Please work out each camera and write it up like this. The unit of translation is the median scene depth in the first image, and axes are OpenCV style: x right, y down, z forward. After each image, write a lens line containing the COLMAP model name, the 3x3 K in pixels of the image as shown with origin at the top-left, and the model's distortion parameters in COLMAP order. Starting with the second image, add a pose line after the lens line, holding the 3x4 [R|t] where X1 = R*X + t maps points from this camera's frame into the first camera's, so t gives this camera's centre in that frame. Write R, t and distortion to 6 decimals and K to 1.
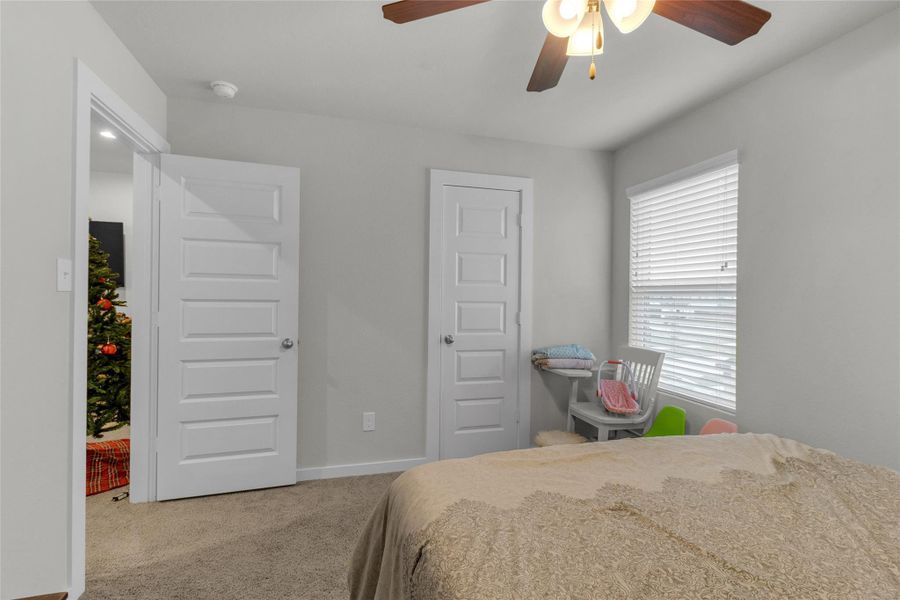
lens RADIAL K [[413.9, 0, 447.2], [0, 413.9, 298.3], [0, 0, 1]] dist [-0.000085, 0.000075]
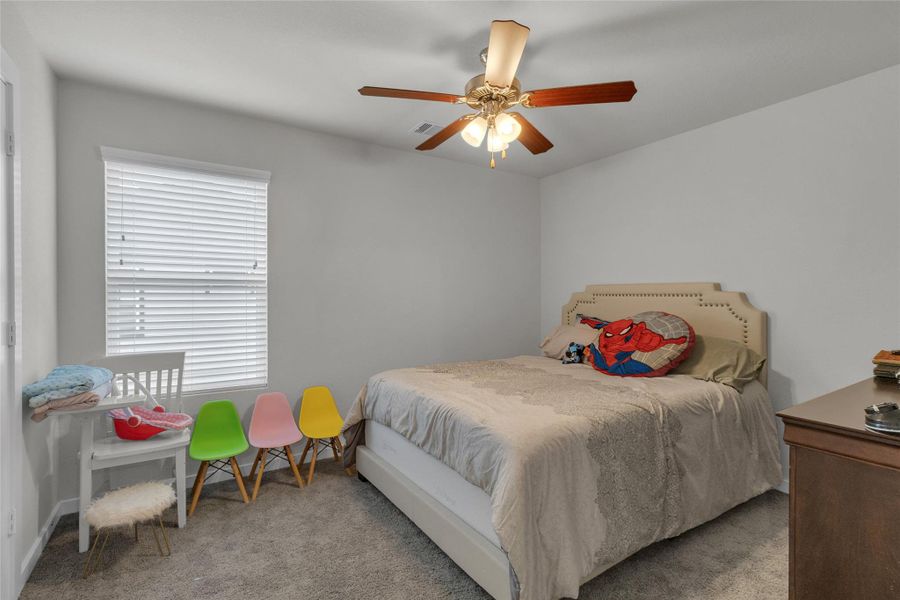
lens RADIAL K [[413.9, 0, 446.8], [0, 413.9, 295.9], [0, 0, 1]] dist [-0.000085, 0.000075]
pose [[-0.284283, -0.012791, 0.958655, -0.526100], [0.003878, 0.999887, 0.014491, -0.004227], [-0.958733, 0.007837, -0.284201, 0.701951]]
